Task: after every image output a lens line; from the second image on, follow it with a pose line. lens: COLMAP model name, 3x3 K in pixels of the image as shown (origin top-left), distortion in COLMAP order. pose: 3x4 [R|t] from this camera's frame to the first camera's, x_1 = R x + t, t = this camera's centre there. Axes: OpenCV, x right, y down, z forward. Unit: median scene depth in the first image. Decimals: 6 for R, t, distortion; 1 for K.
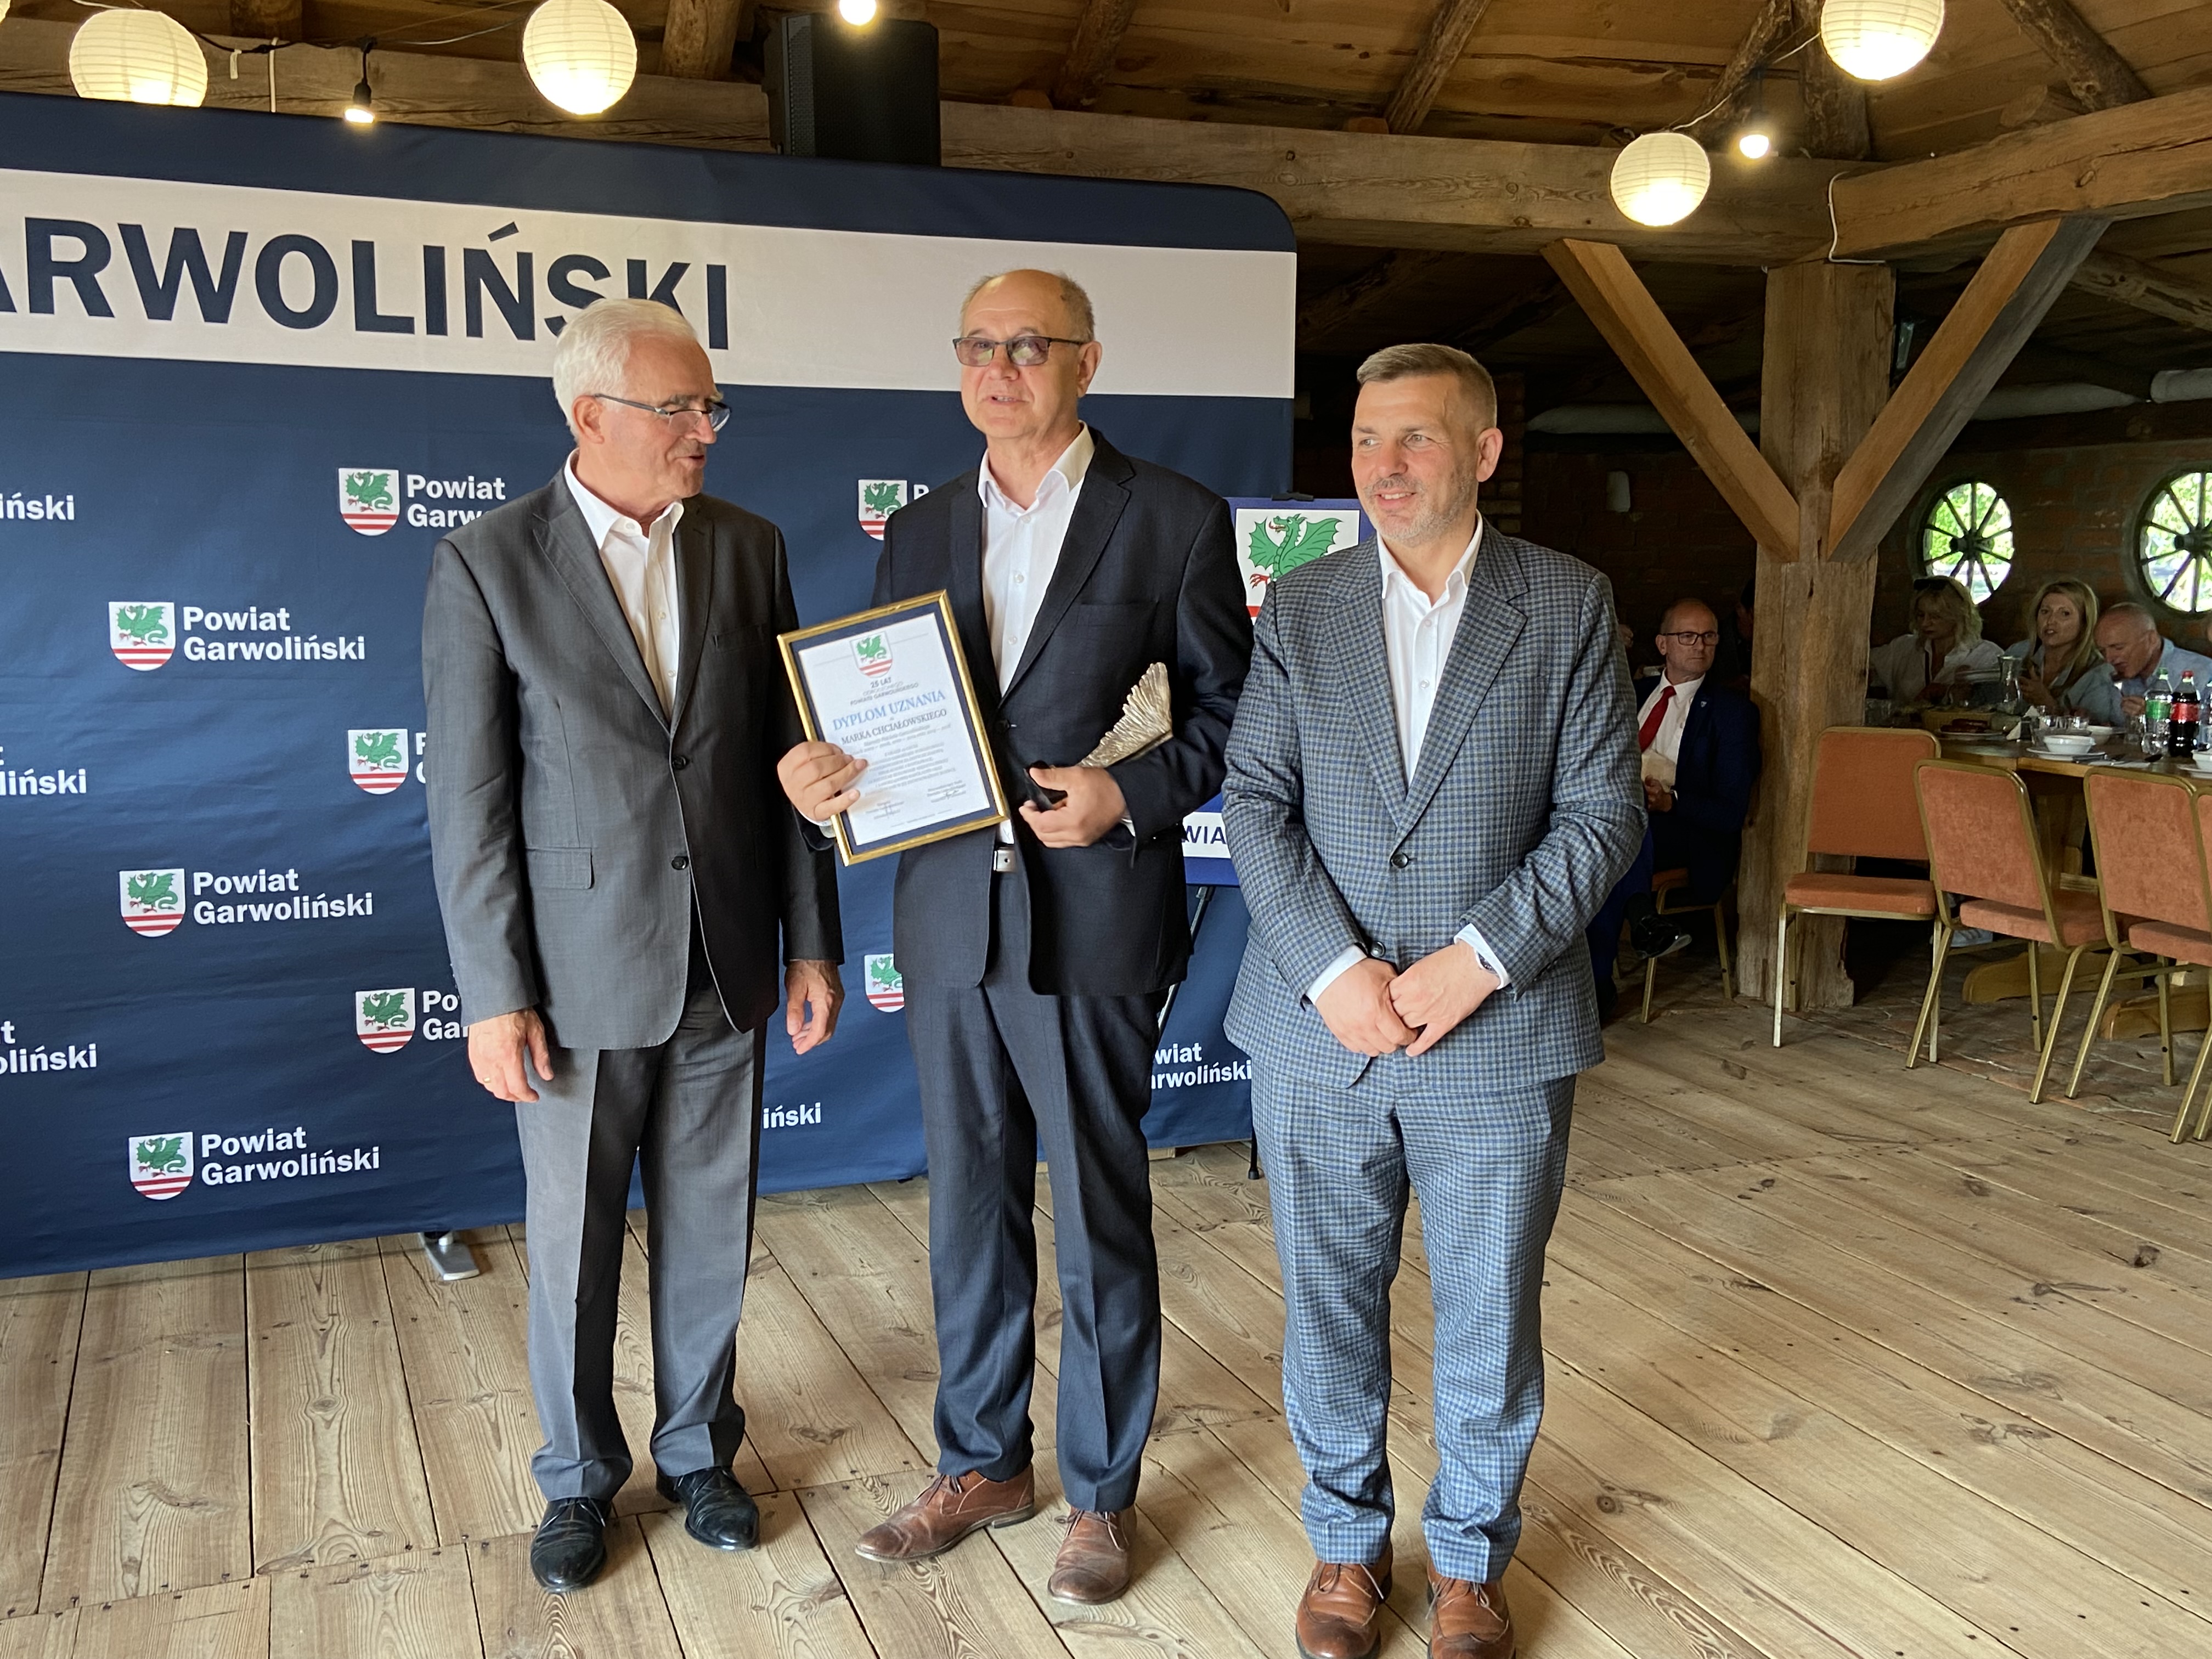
lens RADIAL K [[2151.8, 0, 1082.9], [0, 2151.8, 801.9], [0, 0, 1]] dist [0.059301, 0.000000]
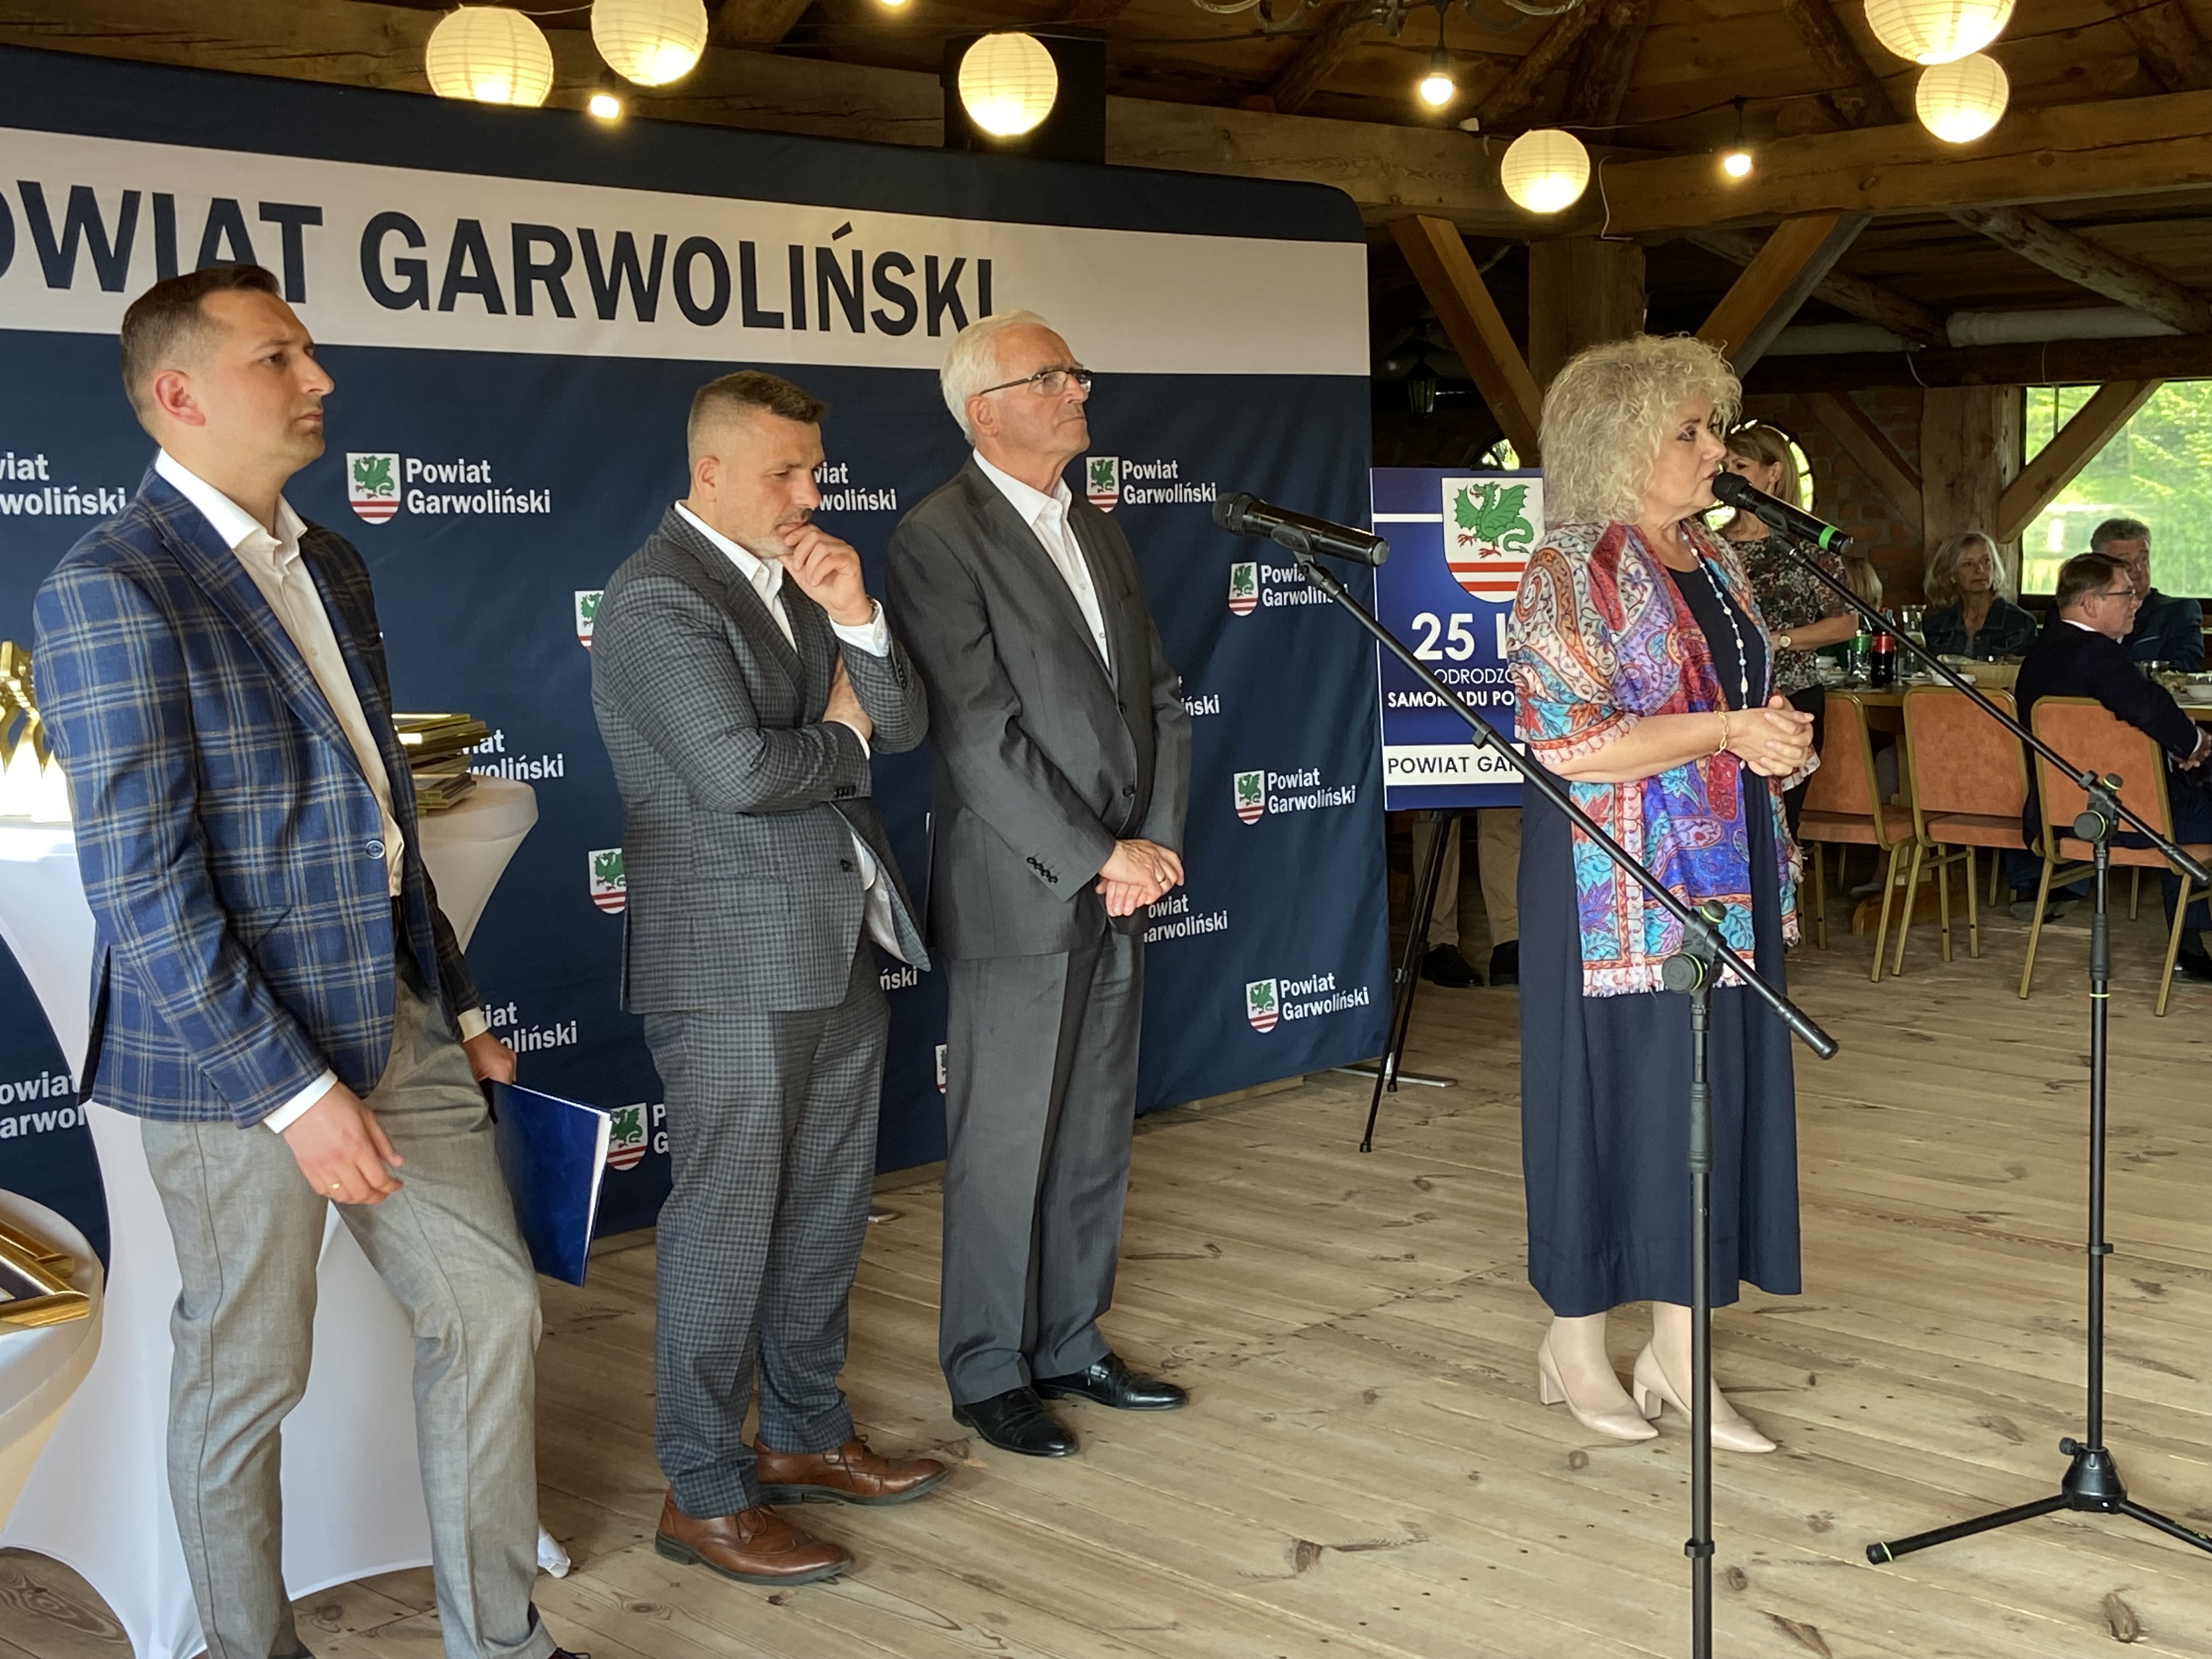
lens RADIAL K [[2963.5, 0, 1053.4], [0, 2963.5, 817.3], [0, 0, 1]] dist [0.092406, 0.000000]
pose [[0.915883, -0.061965, 0.396634, -0.771346], [0.067579, 0.997714, -0.000181, 0.029586], [-0.395716, 0.026970, 0.917977, -0.366853]]
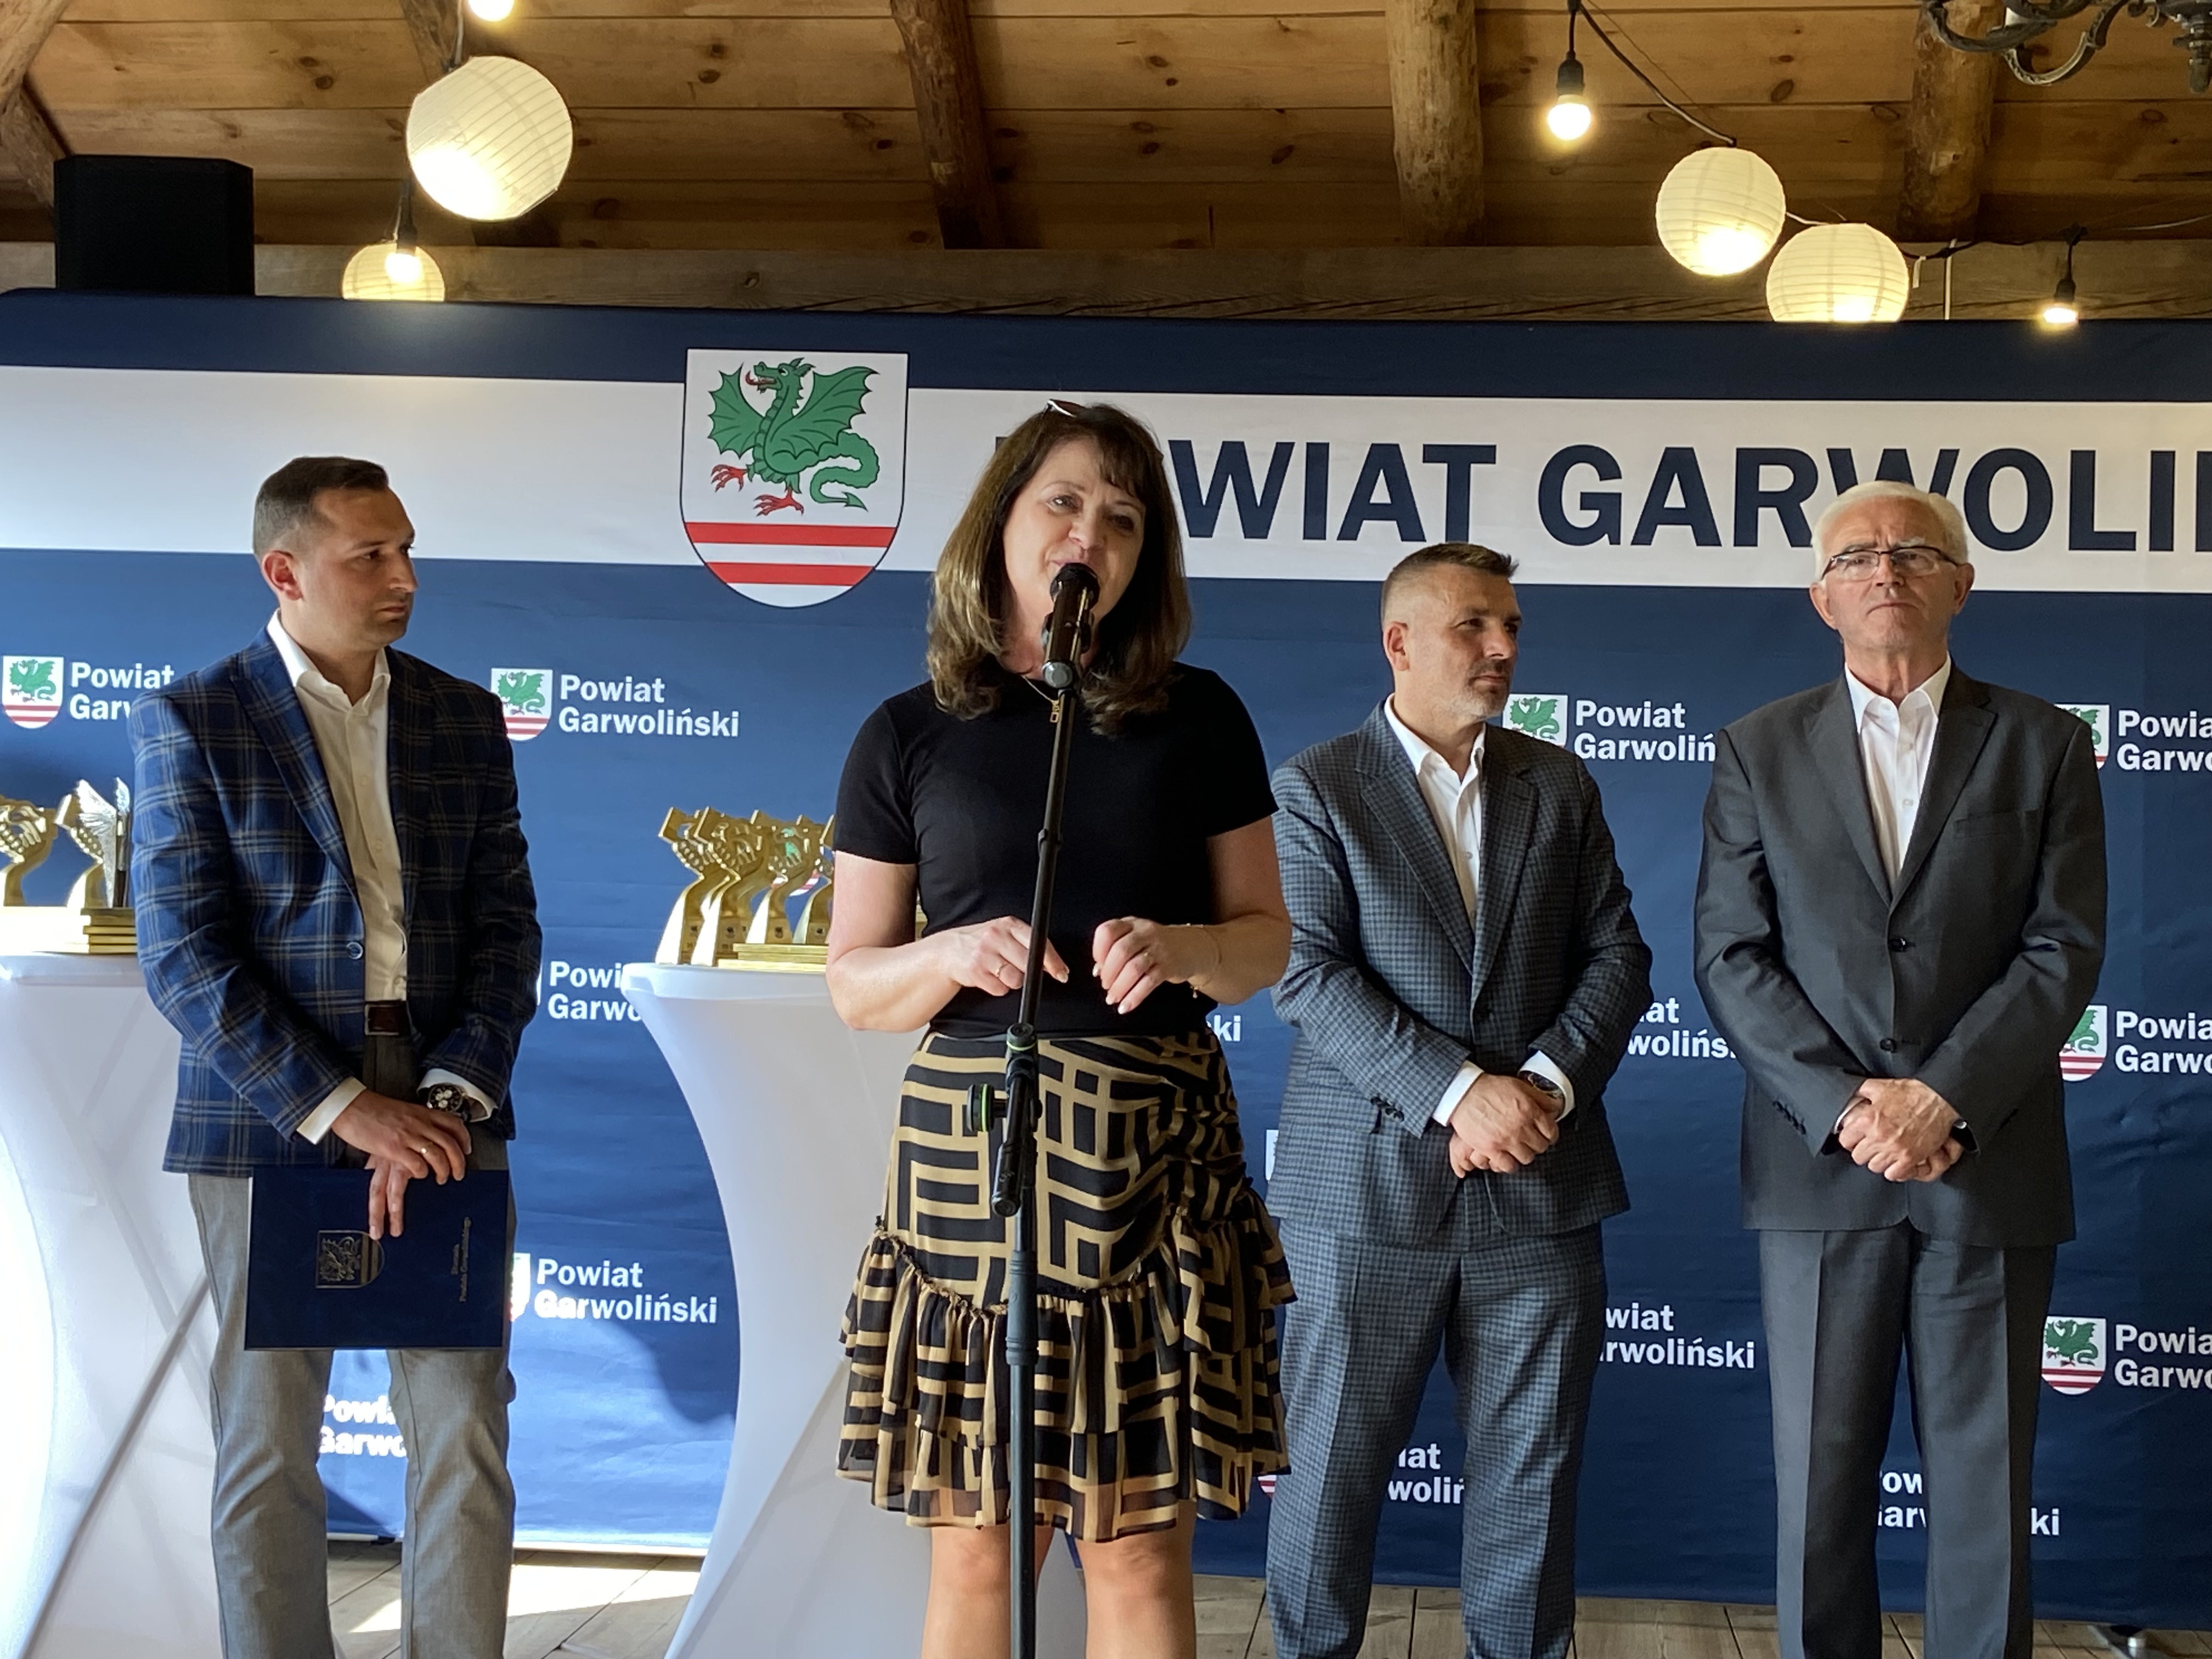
lens RADIAL K [[3386.0, 0, 1106.0], [0, 3386.0, 815.0], [0, 0, 1]] dist [0.113200, 0.000000]
pose [[0.881354, -0.003596, -0.472442, -0.025168], [-0.072248, 0.987184, -0.142293, 0.112078], [0.466899, 0.159544, 0.869799, -0.361576]]
